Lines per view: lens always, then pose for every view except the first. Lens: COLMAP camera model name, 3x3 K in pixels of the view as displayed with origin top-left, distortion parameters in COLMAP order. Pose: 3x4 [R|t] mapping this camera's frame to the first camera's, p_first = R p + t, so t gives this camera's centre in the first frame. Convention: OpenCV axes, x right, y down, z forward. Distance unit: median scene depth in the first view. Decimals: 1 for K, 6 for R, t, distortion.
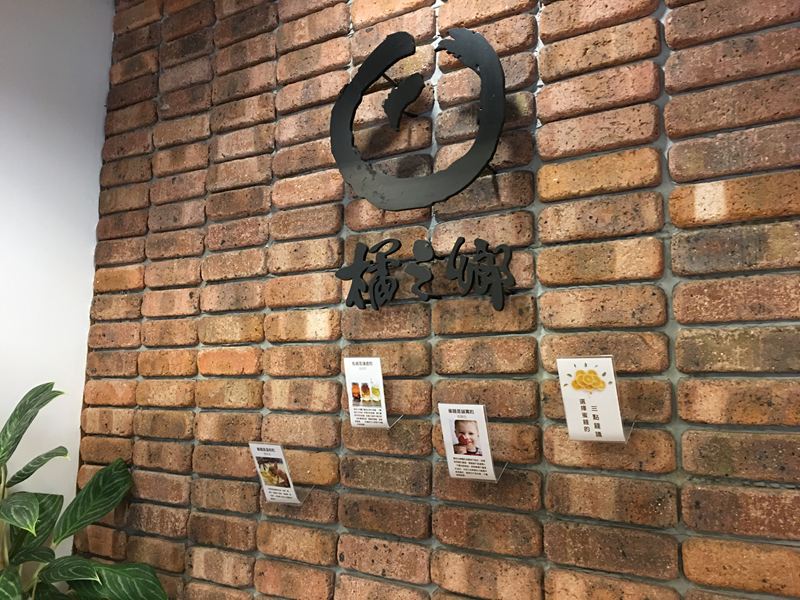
lens RADIAL K [[678.1, 0, 401.1], [0, 678.1, 300.5], [0, 0, 1]] dist [0.052898, -0.013198]
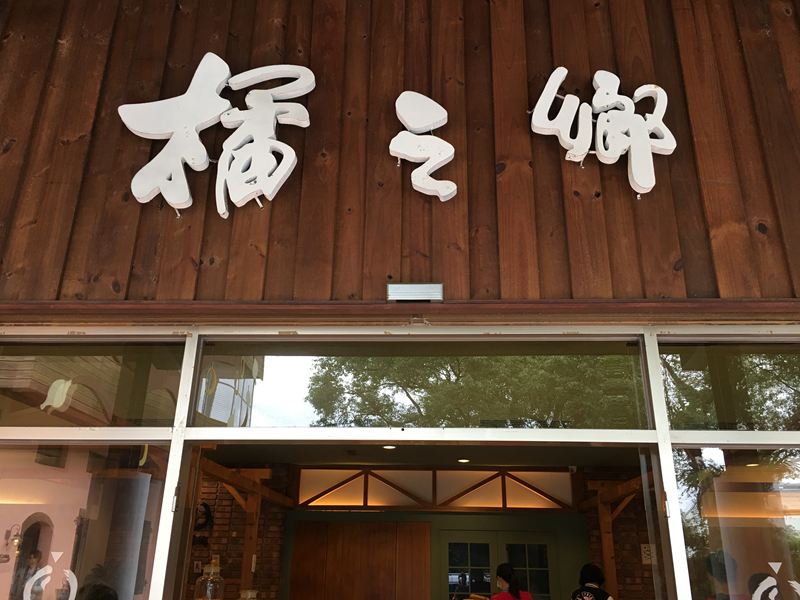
lens RADIAL K [[678.1, 0, 400.1], [0, 678.1, 300.9], [0, 0, 1]] dist [0.052898, -0.013198]
pose [[0.863033, 0.192943, 0.466848, -1.933550], [-0.068060, 0.960168, -0.271008, -0.654125], [-0.500542, 0.202115, 0.841788, -6.556449]]
